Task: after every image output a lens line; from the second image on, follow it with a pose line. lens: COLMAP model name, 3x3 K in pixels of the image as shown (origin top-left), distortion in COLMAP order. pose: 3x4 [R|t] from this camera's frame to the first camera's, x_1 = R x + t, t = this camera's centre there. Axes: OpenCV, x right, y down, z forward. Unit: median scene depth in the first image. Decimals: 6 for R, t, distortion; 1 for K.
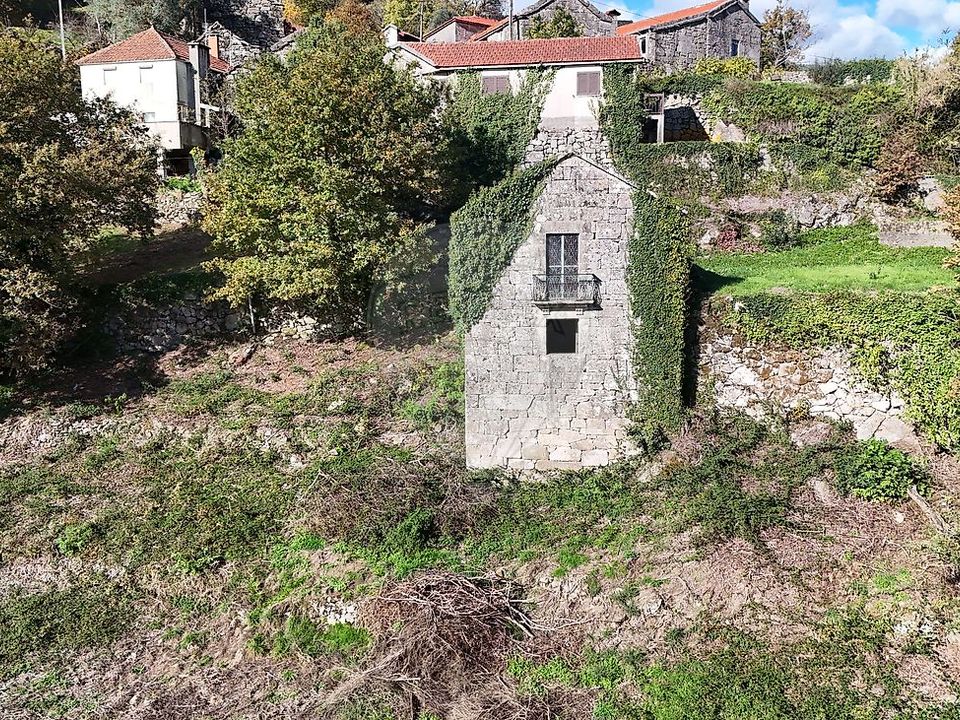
lens RADIAL K [[936.4, 0, 476.4], [0, 936.4, 355.4], [0, 0, 1]] dist [0.017536, 0.000000]
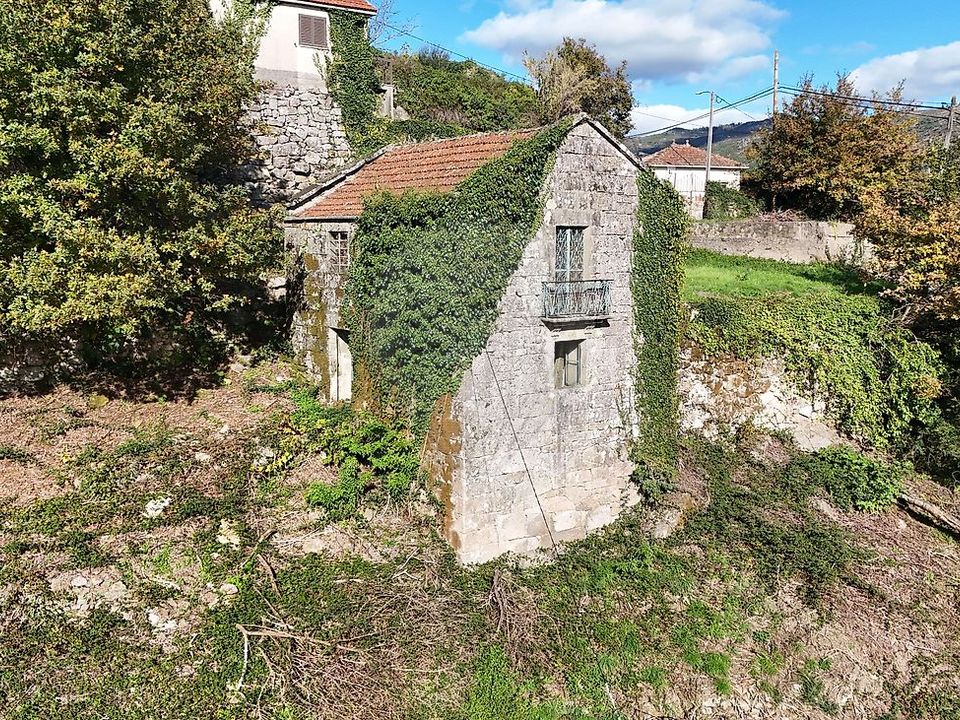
lens RADIAL K [[936.4, 0, 478.3], [0, 936.4, 352.3], [0, 0, 1]] dist [0.017536, 0.000000]
pose [[0.735546, -0.065367, 0.674314, -0.460101], [0.065320, 0.997540, 0.025449, -0.052858], [-0.674319, 0.025327, 0.738006, 0.494441]]
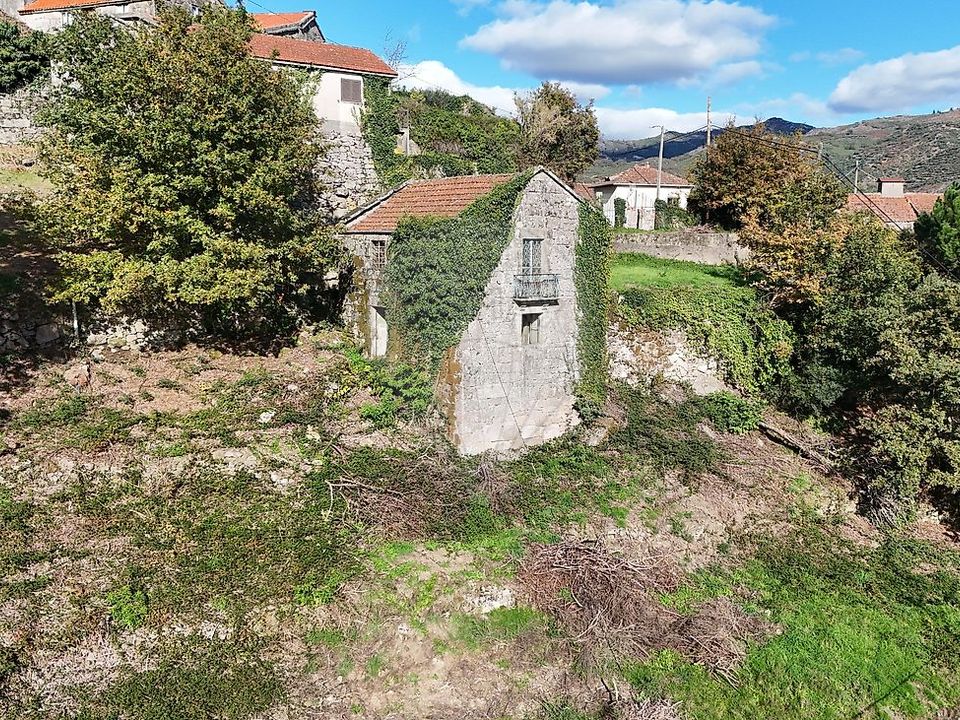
lens RADIAL K [[936.4, 0, 478.6], [0, 936.4, 356.0], [0, 0, 1]] dist [0.017536, 0.000000]
pose [[0.731366, -0.063734, 0.679000, -0.728148], [0.060019, 0.997776, 0.029008, -0.023931], [-0.679339, 0.019538, 0.733565, 0.204228]]
